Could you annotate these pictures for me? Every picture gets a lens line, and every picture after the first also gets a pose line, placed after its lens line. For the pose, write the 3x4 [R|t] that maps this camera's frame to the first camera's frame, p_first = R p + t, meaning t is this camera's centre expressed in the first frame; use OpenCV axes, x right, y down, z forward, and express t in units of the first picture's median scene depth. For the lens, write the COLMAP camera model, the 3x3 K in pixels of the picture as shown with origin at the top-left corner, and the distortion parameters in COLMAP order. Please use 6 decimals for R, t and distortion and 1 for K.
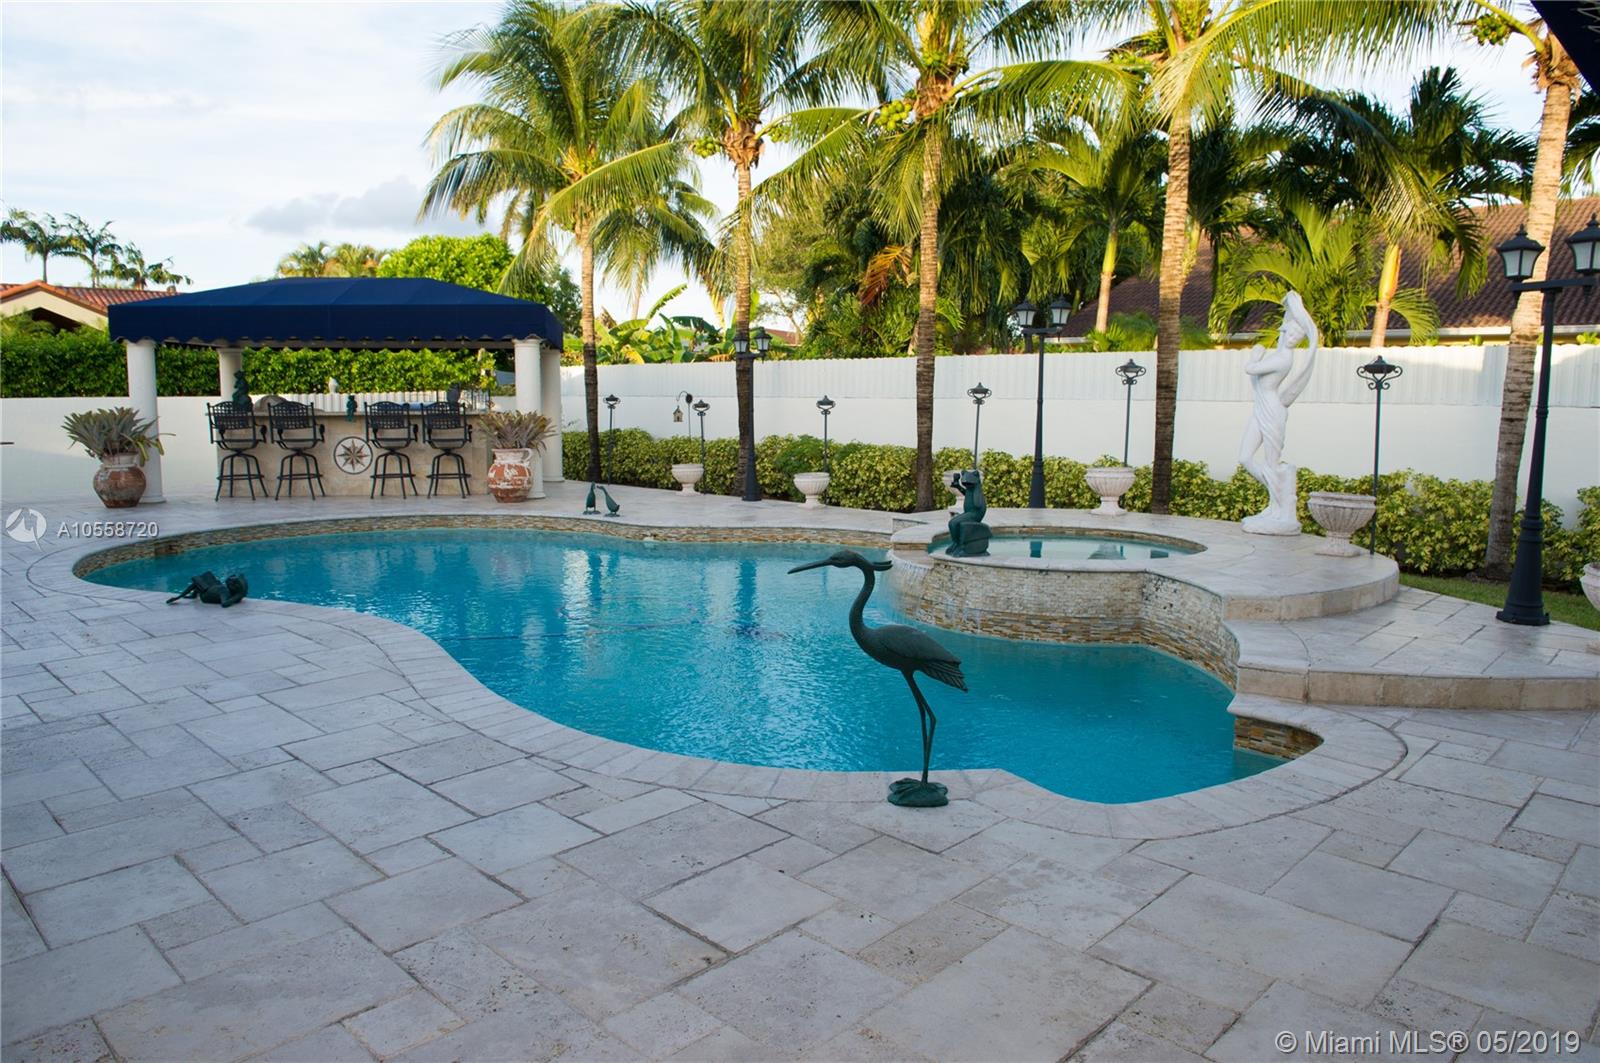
lens RADIAL K [[1081.7, 0, 800.0], [0, 1081.7, 531.5], [0, 0, 1]] dist [-0.041217, -0.007667]
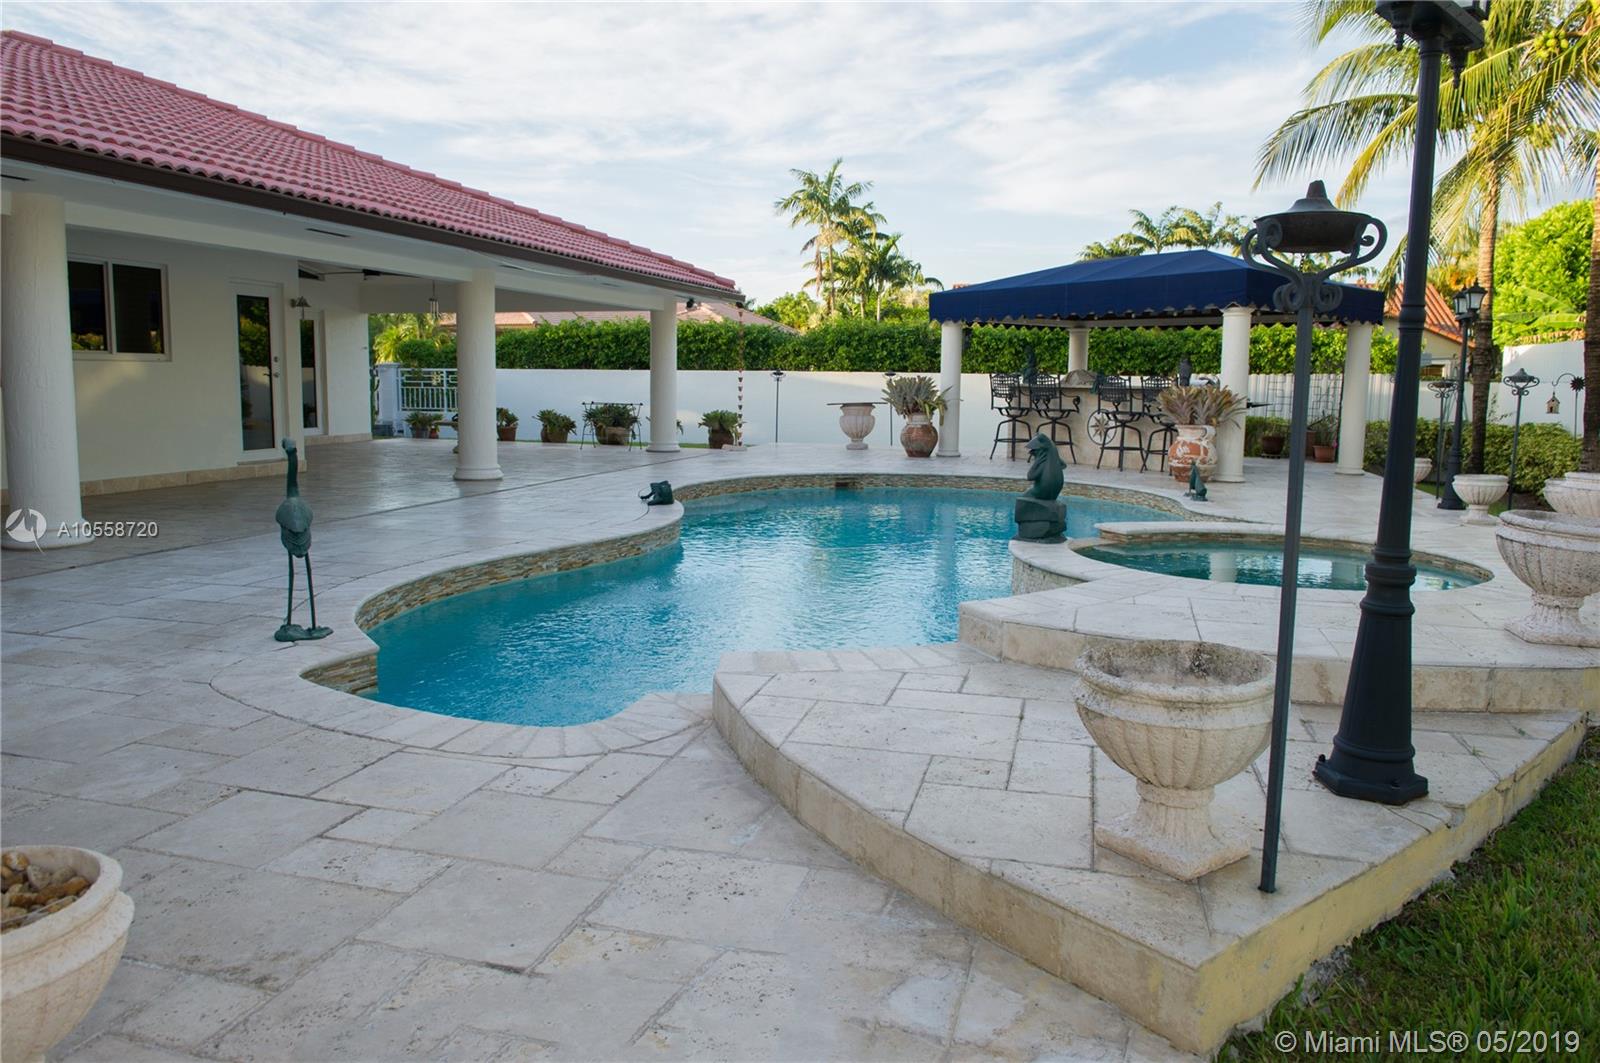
lens RADIAL K [[1112.3, 0, 800.0], [0, 1112.3, 531.5], [0, 0, 1]] dist [-0.029788, -0.000756]
pose [[0.483602, 0.123761, -0.866494, 0.434481], [-0.125016, 0.989570, 0.071567, -0.012166], [0.866314, 0.073716, 0.494030, 0.248134]]
